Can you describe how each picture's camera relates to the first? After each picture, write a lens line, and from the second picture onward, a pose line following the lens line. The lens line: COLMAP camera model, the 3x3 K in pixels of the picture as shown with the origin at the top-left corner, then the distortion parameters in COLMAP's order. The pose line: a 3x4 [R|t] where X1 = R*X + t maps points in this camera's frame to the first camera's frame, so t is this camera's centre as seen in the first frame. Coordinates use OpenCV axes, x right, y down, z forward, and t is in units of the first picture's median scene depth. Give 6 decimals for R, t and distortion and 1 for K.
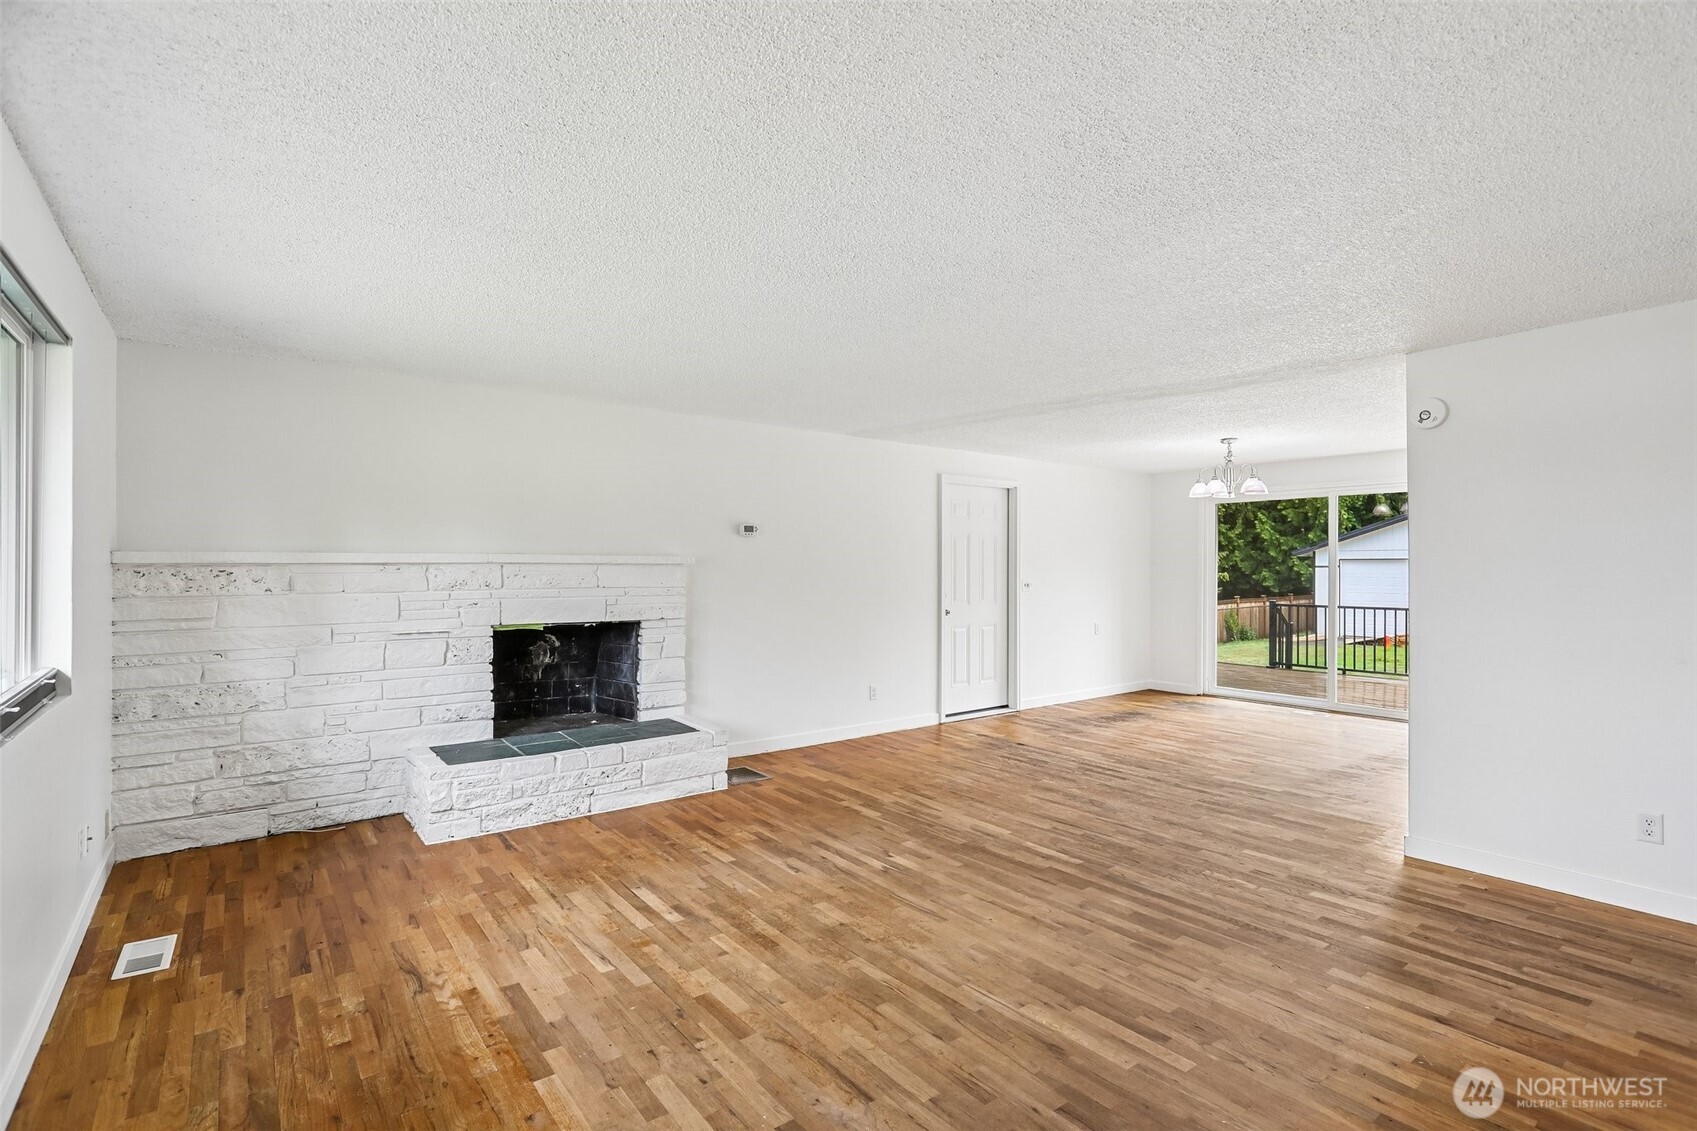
lens RADIAL K [[795.8, 0, 848.3], [0, 795.8, 567.0], [0, 0, 1]] dist [0.003197, 0.000479]
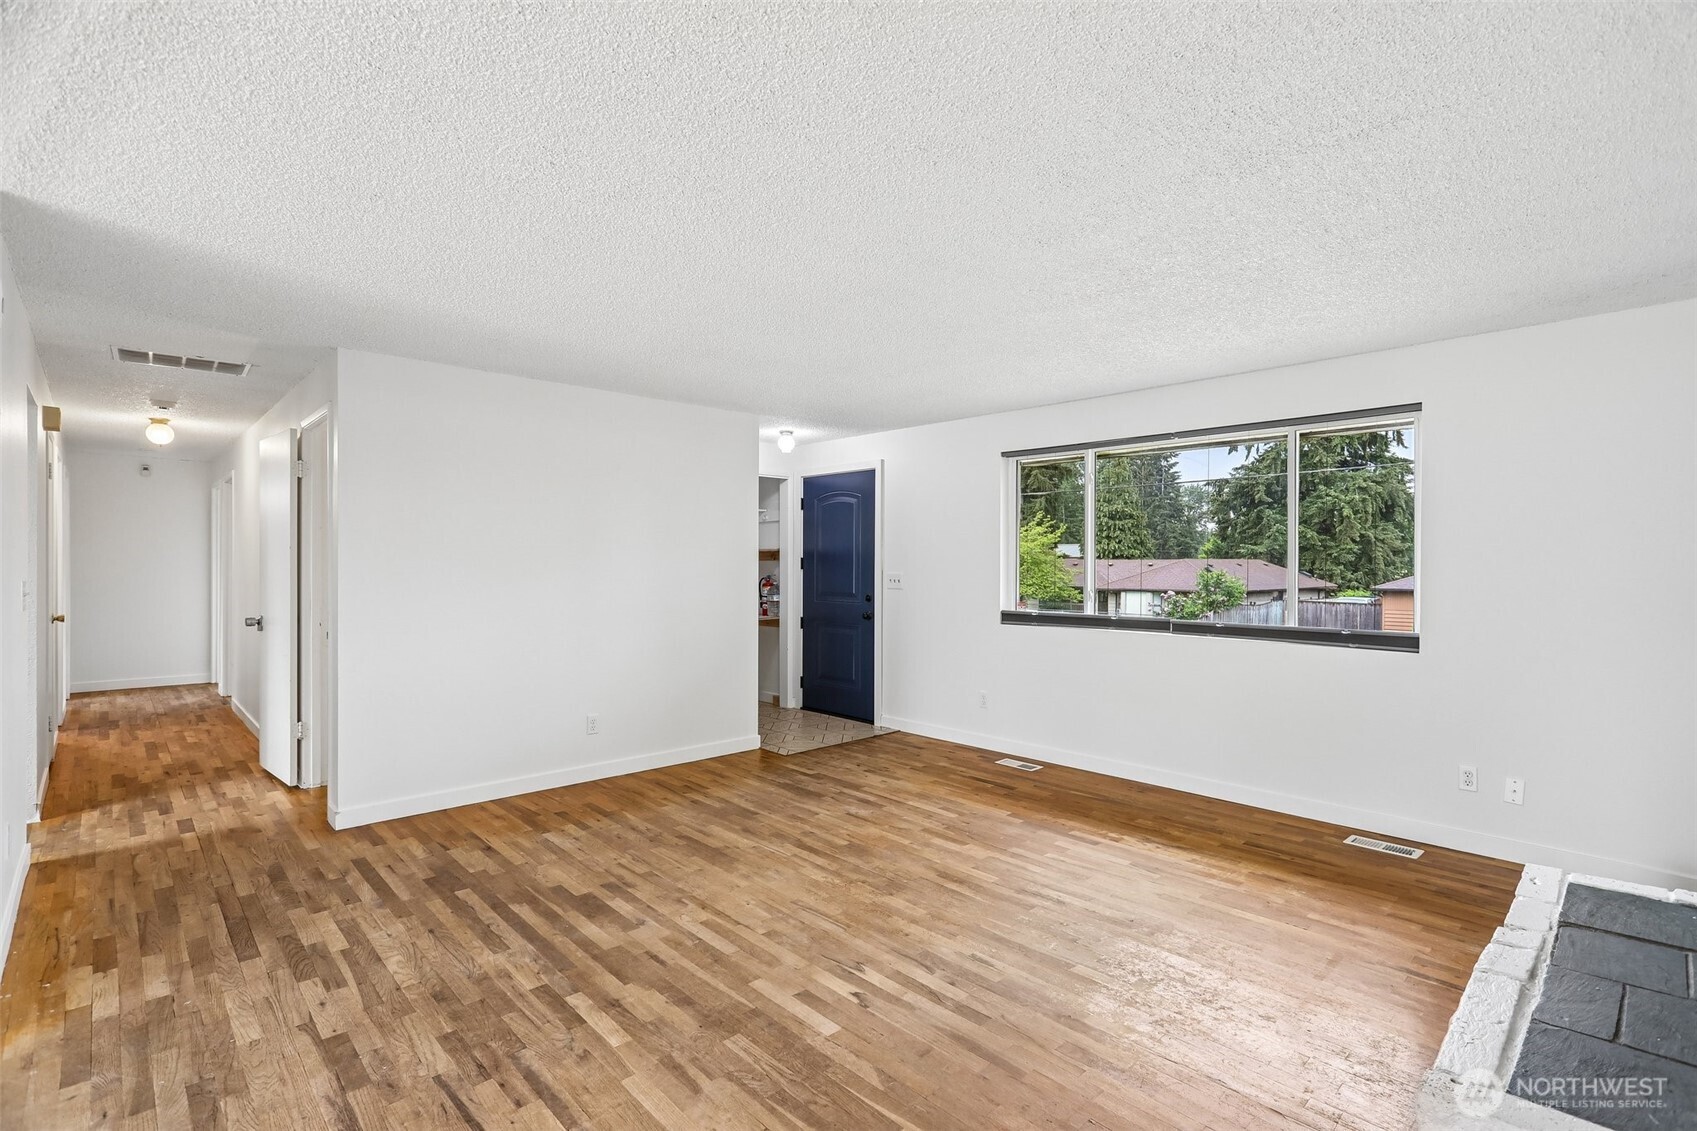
lens RADIAL K [[795.8, 0, 848.9], [0, 795.8, 565.8], [0, 0, 1]] dist [0.003197, 0.000479]
pose [[-0.994985, -0.007054, -0.099773, 0.163213], [-0.007052, 0.999975, -0.000373, 0.010480], [0.099774, 0.000332, -0.995010, 2.131808]]
